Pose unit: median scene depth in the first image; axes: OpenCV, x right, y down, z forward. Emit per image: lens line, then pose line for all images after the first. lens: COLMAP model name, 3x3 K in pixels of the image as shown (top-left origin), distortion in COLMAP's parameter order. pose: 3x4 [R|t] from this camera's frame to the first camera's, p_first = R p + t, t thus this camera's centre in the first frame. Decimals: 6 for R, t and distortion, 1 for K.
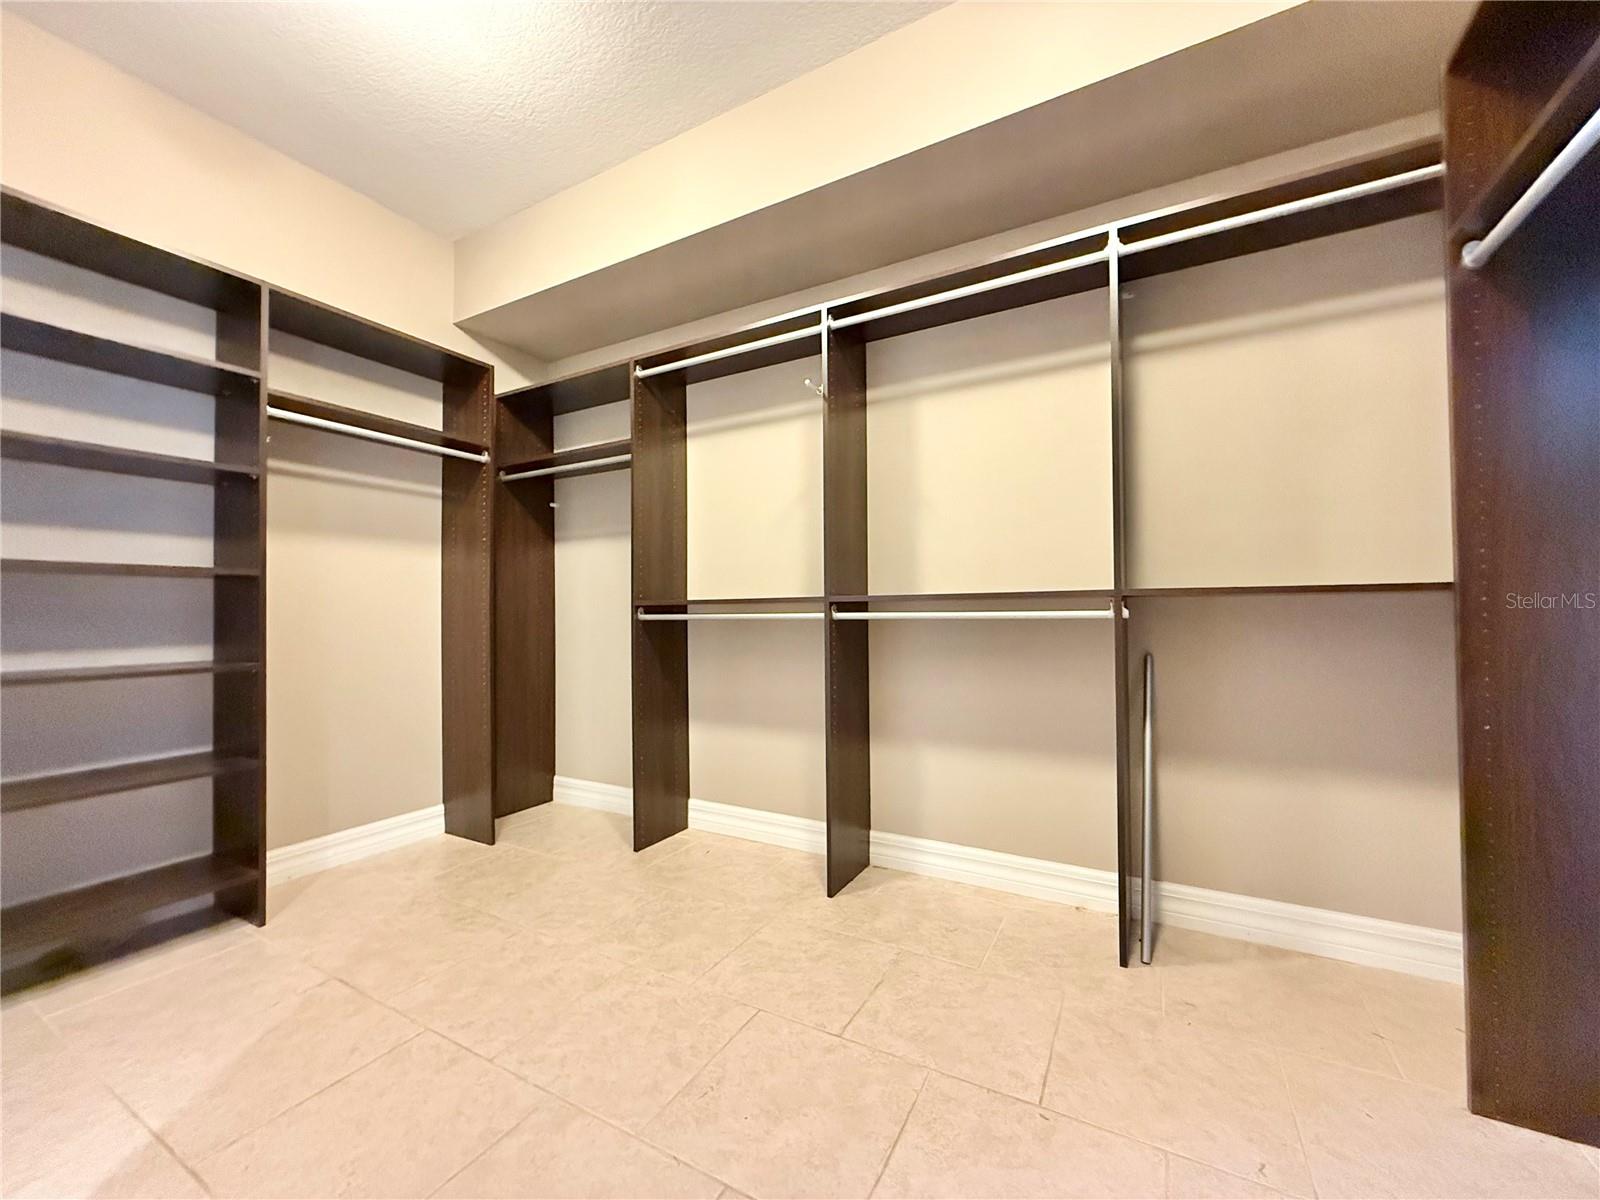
lens RADIAL K [[648.8, 0, 800.0], [0, 648.8, 600.0], [0, 0, 1]] dist [0.078519, -0.034686]
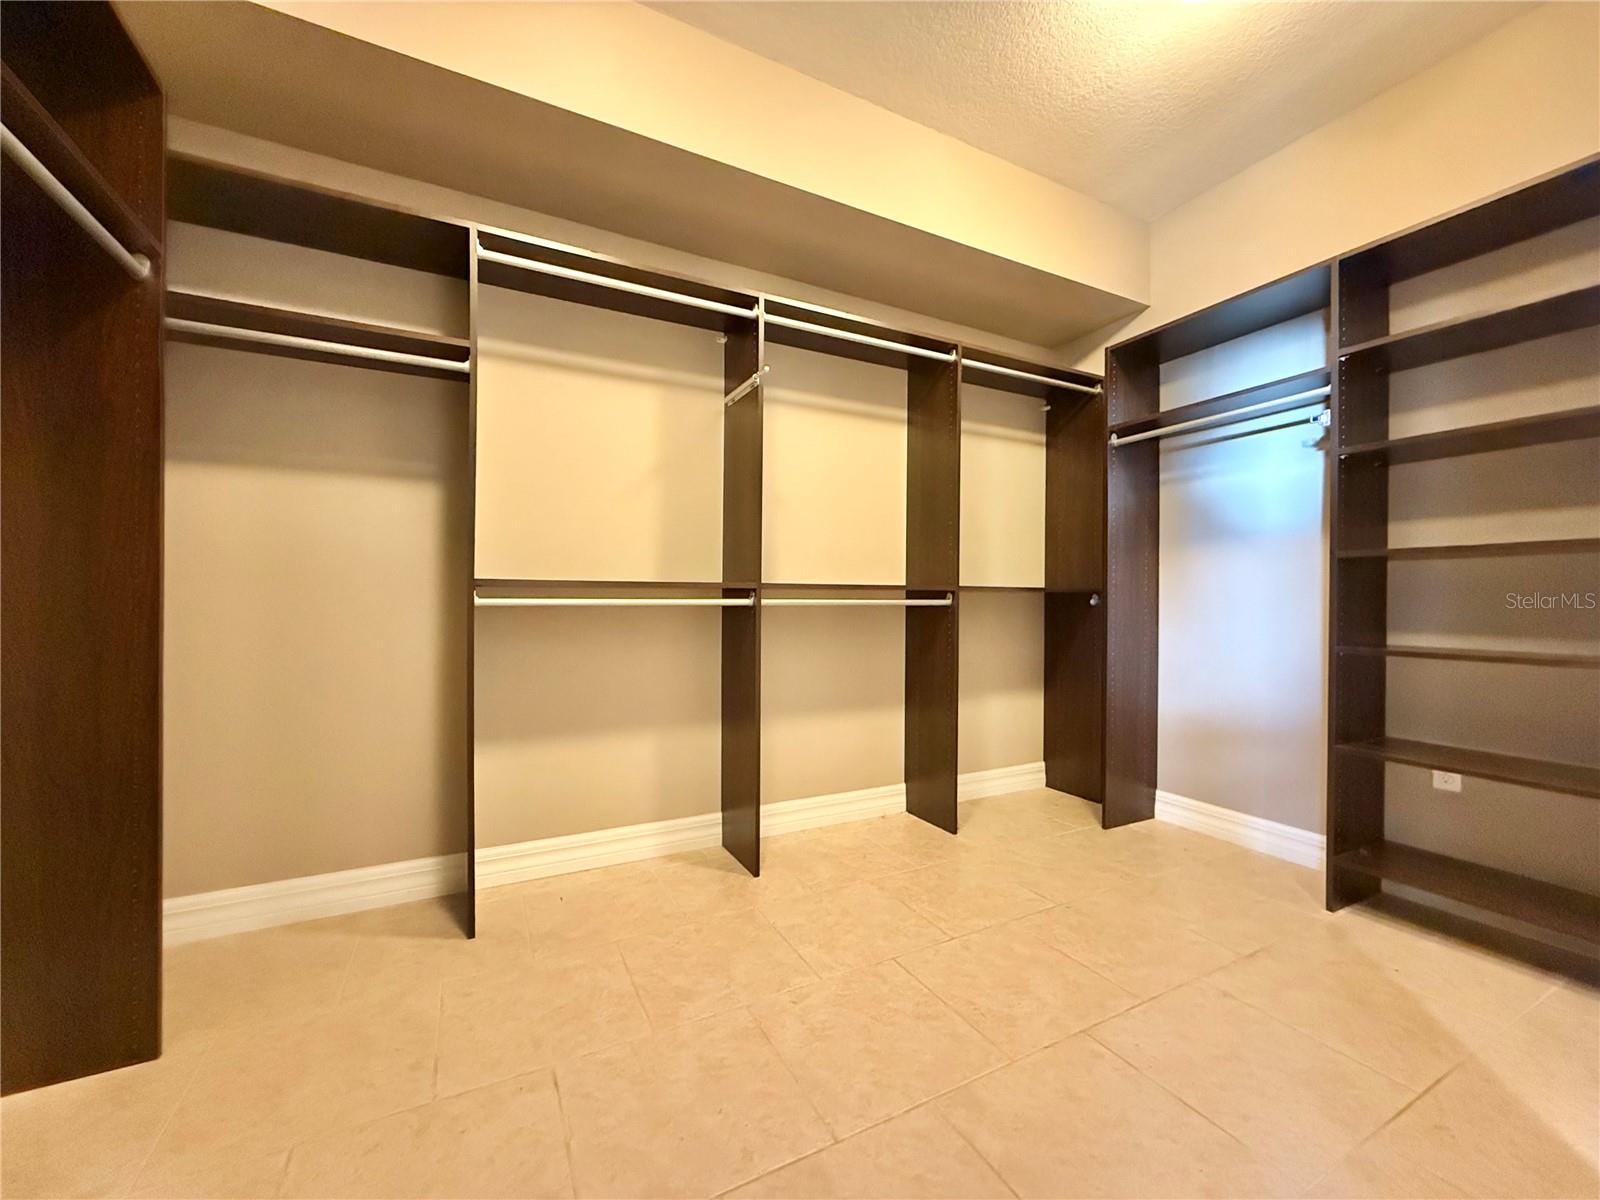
lens RADIAL K [[638.5, 0, 800.0], [0, 638.5, 600.0], [0, 0, 1]] dist [0.002008, 0.000523]
pose [[0.539383, 0.011677, 0.841980, -0.831158], [-0.025568, 0.999670, 0.002515, 0.019013], [-0.841672, -0.022884, 0.539504, 0.457671]]
